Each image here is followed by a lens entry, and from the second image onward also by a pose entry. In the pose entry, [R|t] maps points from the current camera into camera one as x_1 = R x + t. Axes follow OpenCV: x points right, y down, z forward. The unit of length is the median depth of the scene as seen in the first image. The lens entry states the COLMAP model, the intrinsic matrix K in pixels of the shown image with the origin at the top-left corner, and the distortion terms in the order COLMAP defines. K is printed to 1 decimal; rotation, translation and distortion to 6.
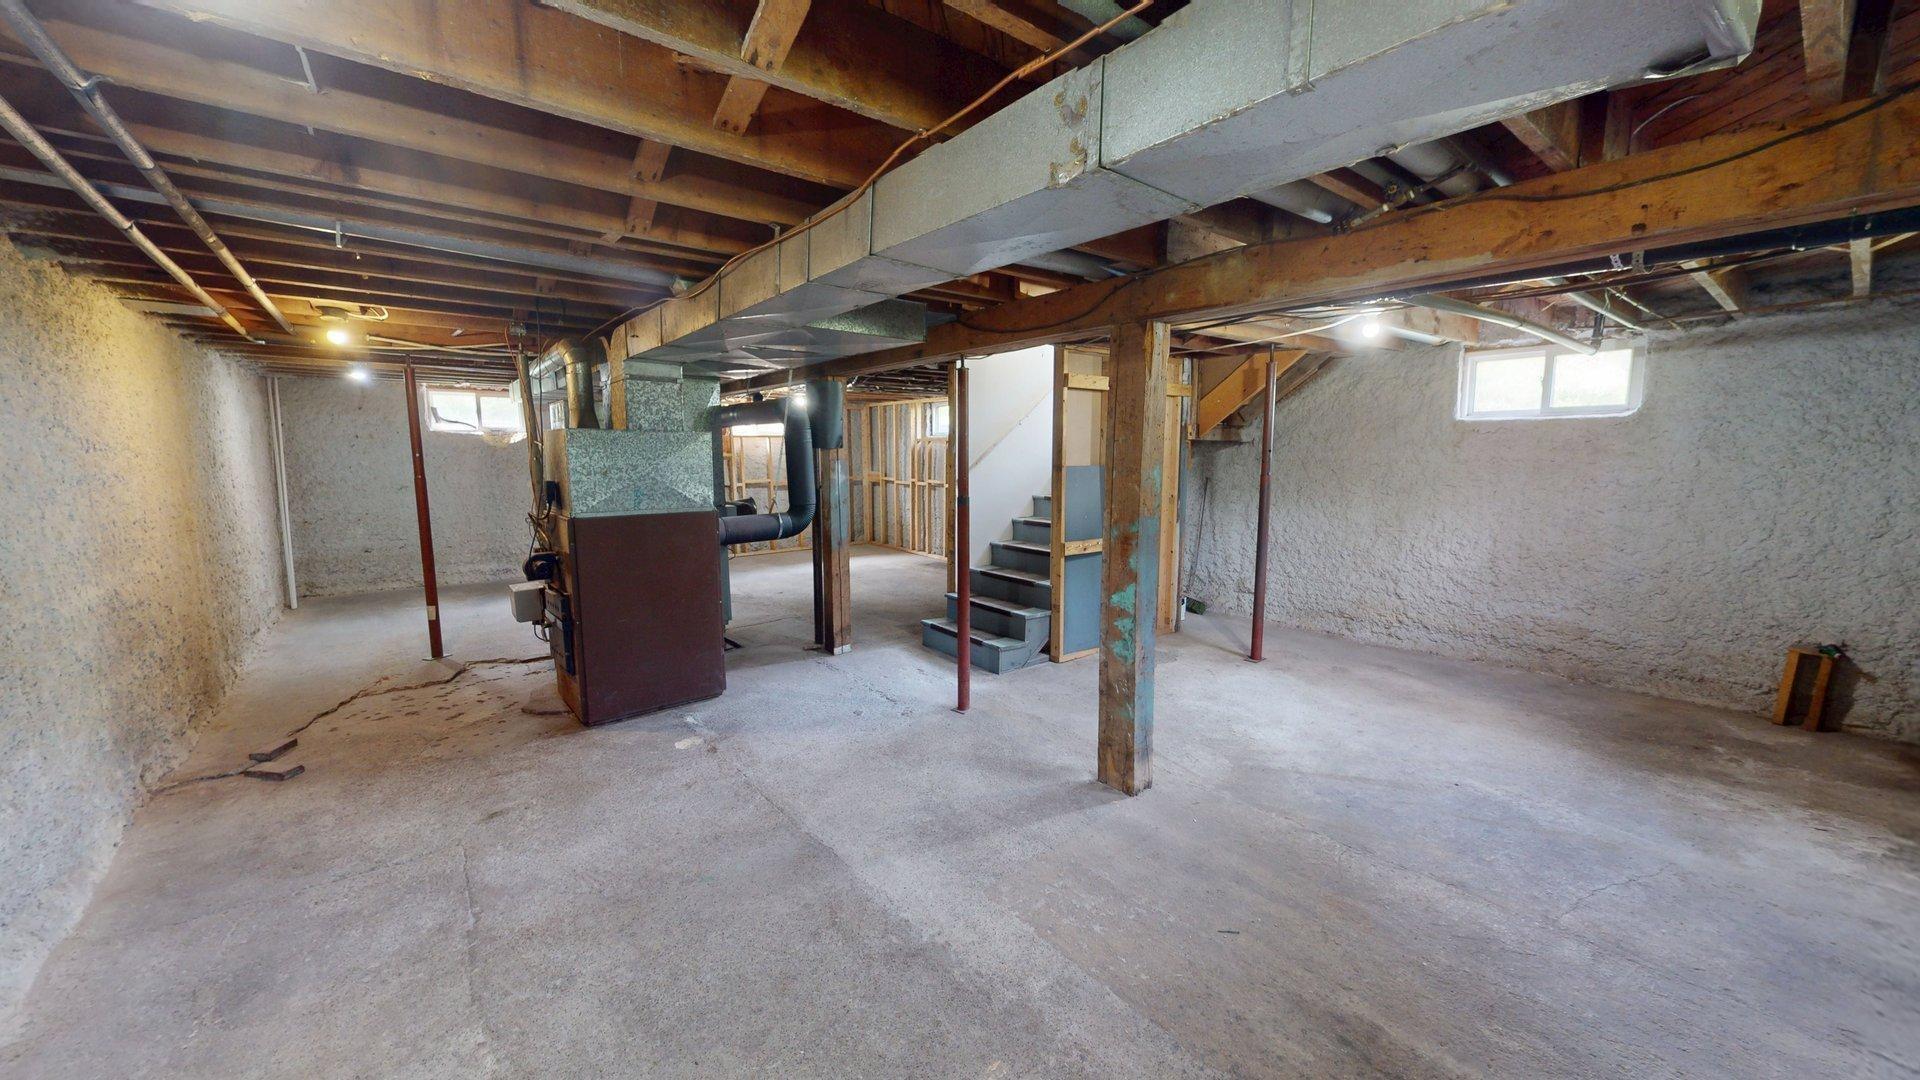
lens RADIAL K [[703.0, 0, 950.8], [0, 703.0, 526.3], [0, 0, 1]] dist [-0.001915, 0.000017]
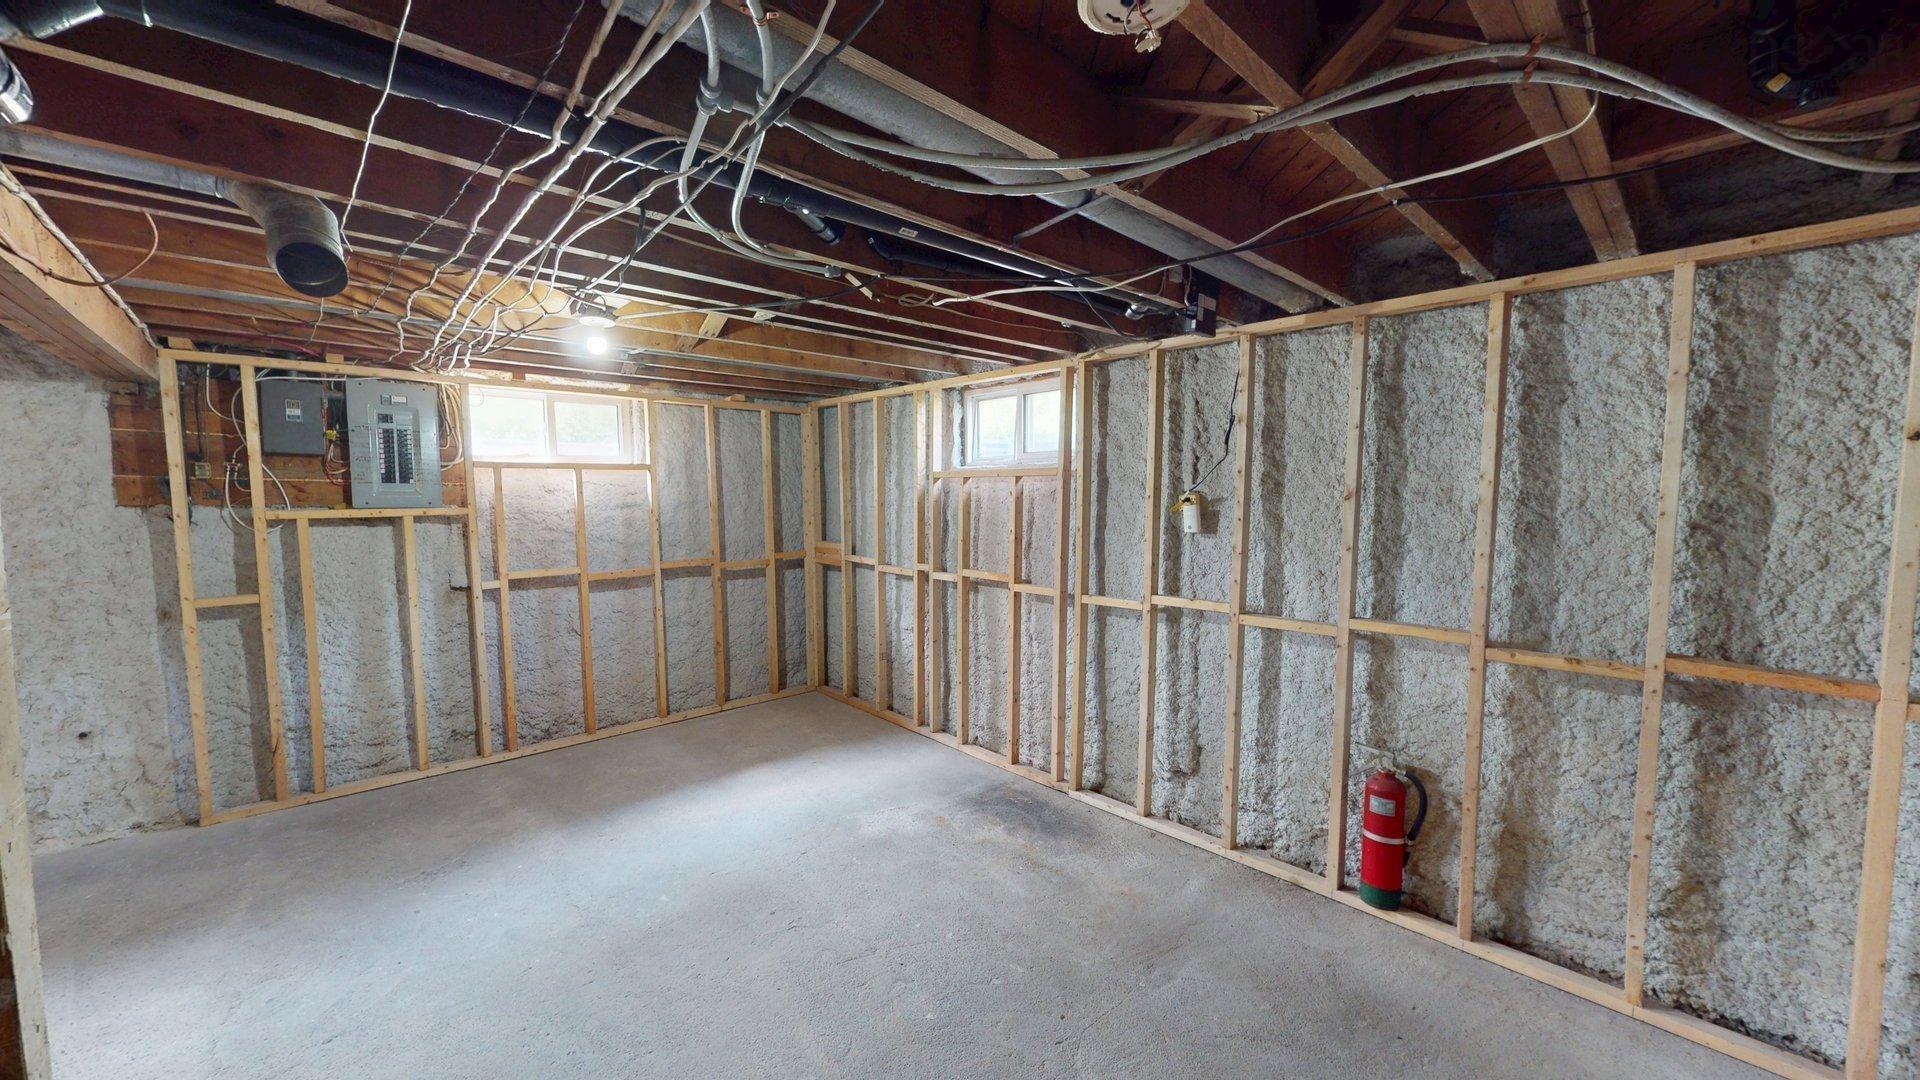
lens RADIAL K [[703.0, 0, 953.4], [0, 703.0, 543.8], [0, 0, 1]] dist [-0.001915, 0.000017]
pose [[0.996439, -0.005202, 0.084160, -0.069330], [0.008624, 0.999149, -0.040346, -0.061040], [-0.083878, 0.040928, 0.995635, 0.555631]]
